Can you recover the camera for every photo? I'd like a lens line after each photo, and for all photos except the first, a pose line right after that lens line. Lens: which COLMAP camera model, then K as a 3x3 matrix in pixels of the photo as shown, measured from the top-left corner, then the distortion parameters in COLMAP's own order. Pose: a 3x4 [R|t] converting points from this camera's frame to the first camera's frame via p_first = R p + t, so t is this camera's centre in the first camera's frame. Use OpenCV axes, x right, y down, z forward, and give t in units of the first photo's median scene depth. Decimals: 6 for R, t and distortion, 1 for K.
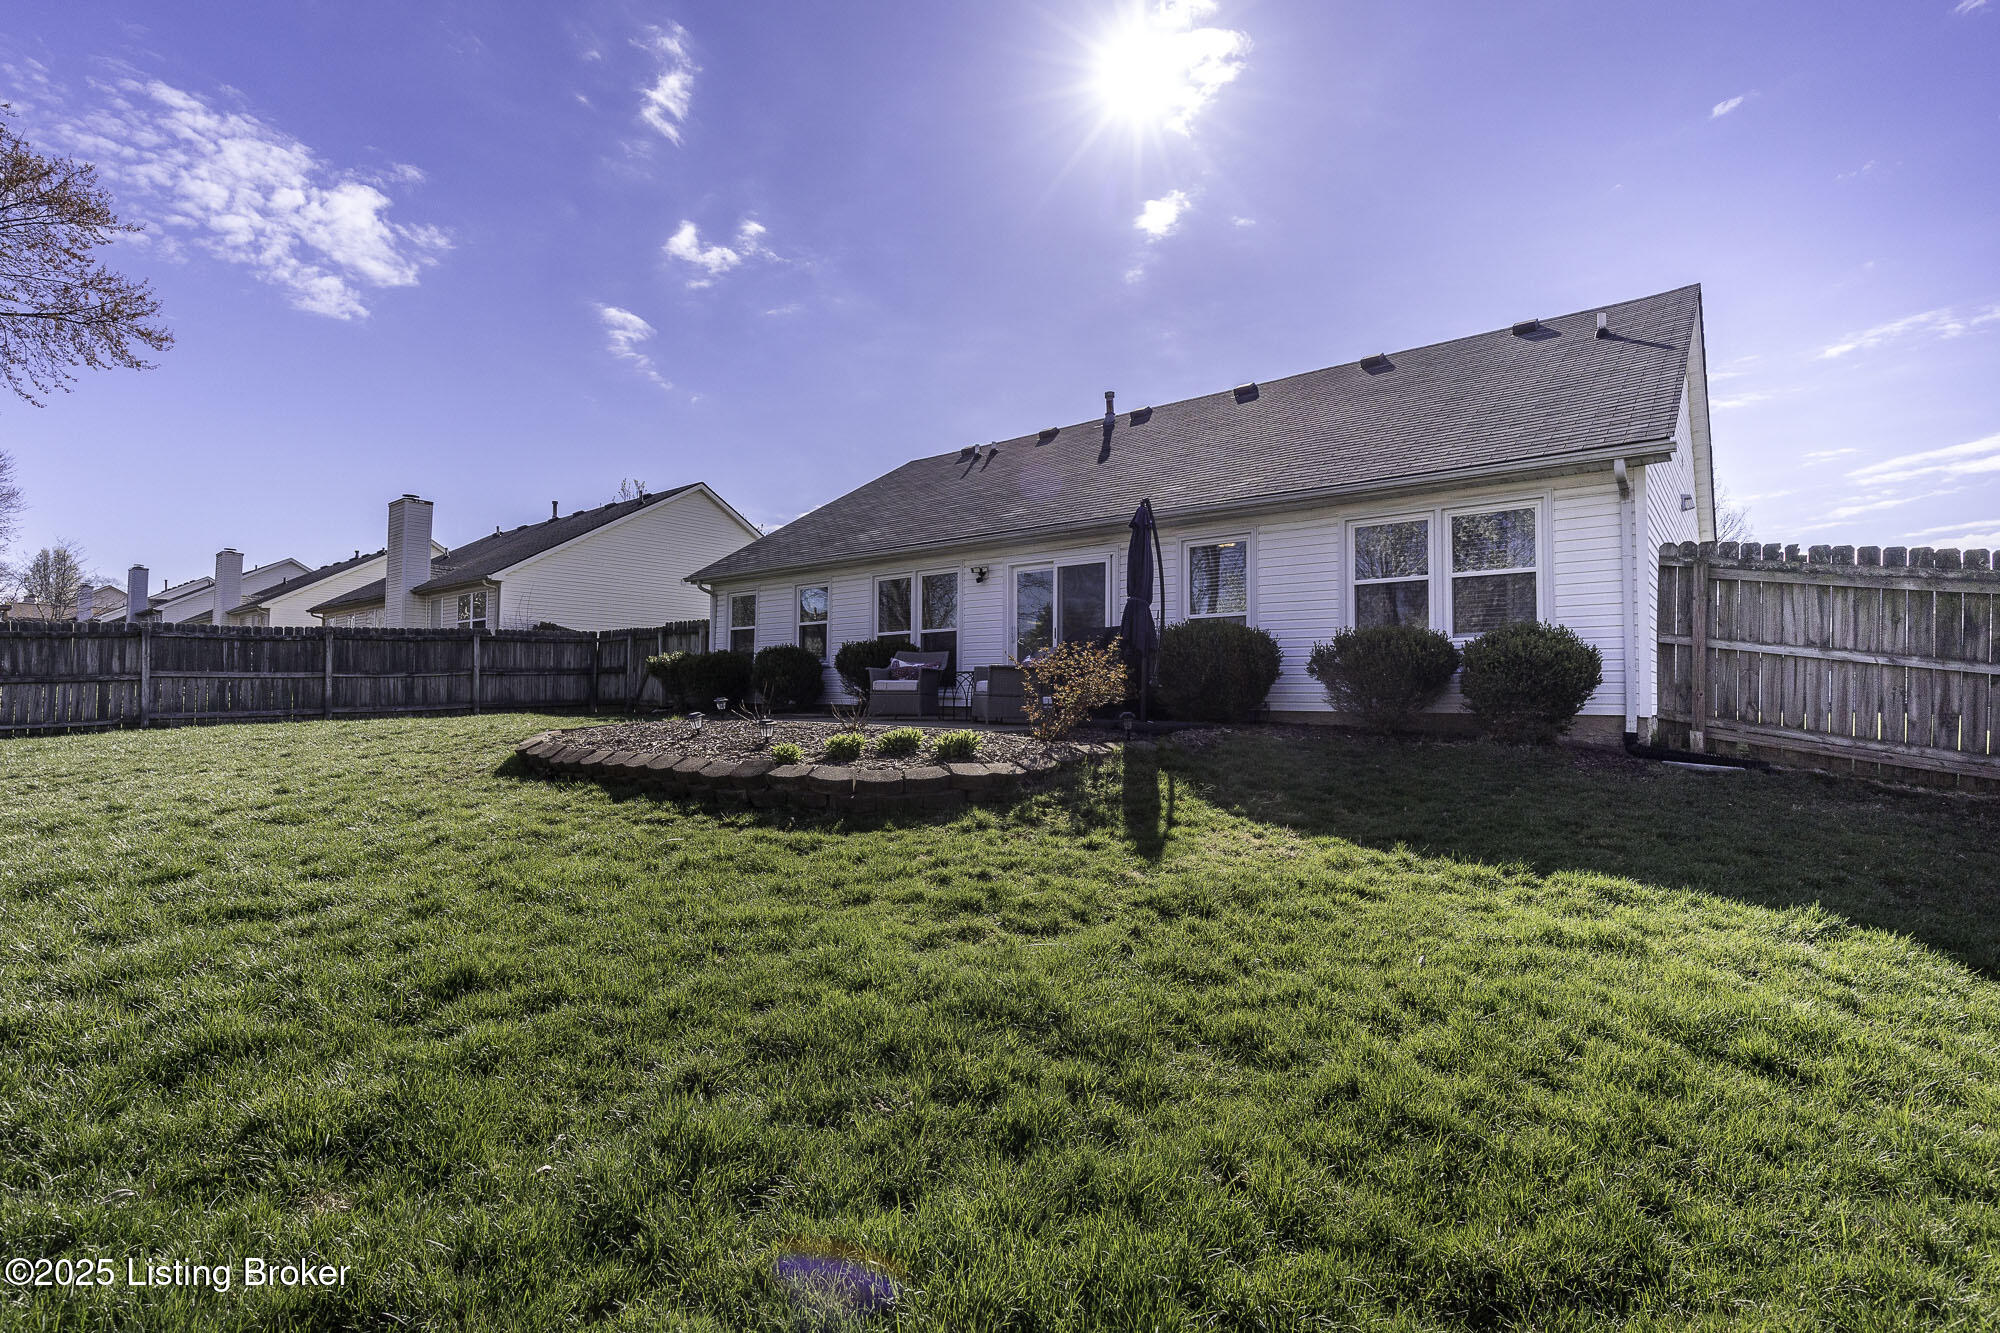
lens RADIAL K [[936.3, 0, 981.7], [0, 936.3, 632.0], [0, 0, 1]] dist [0.002562, -0.000249]
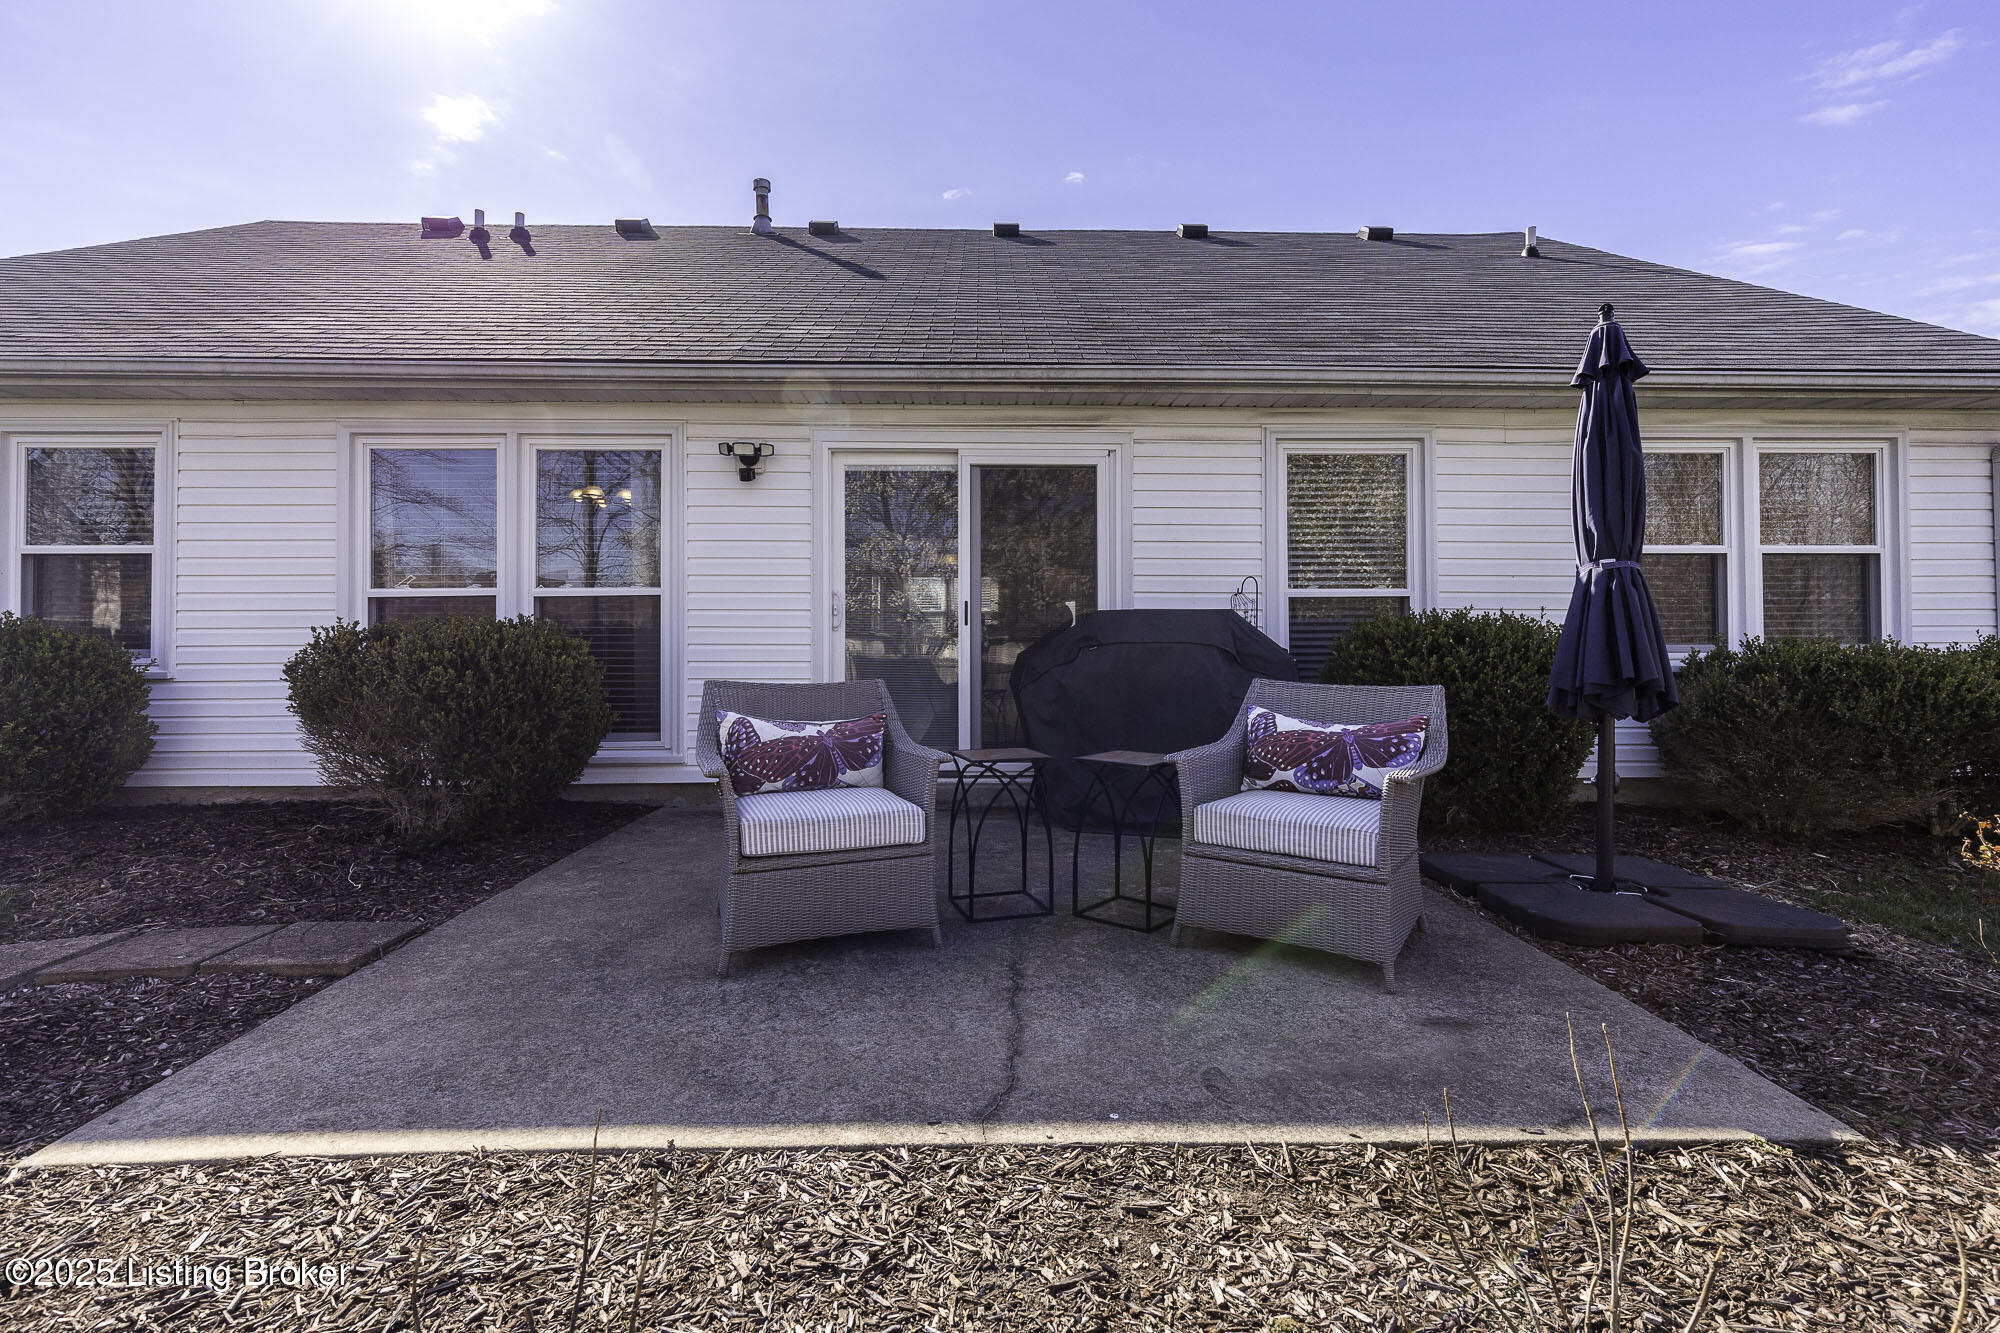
lens RADIAL K [[936.3, 0, 981.7], [0, 936.3, 632.0], [0, 0, 1]] dist [0.002562, -0.000249]
pose [[0.734483, 0.031233, 0.677908, -0.193862], [-0.038105, 0.999262, -0.004753, 0.010520], [-0.677557, -0.022340, 0.735131, 0.606017]]
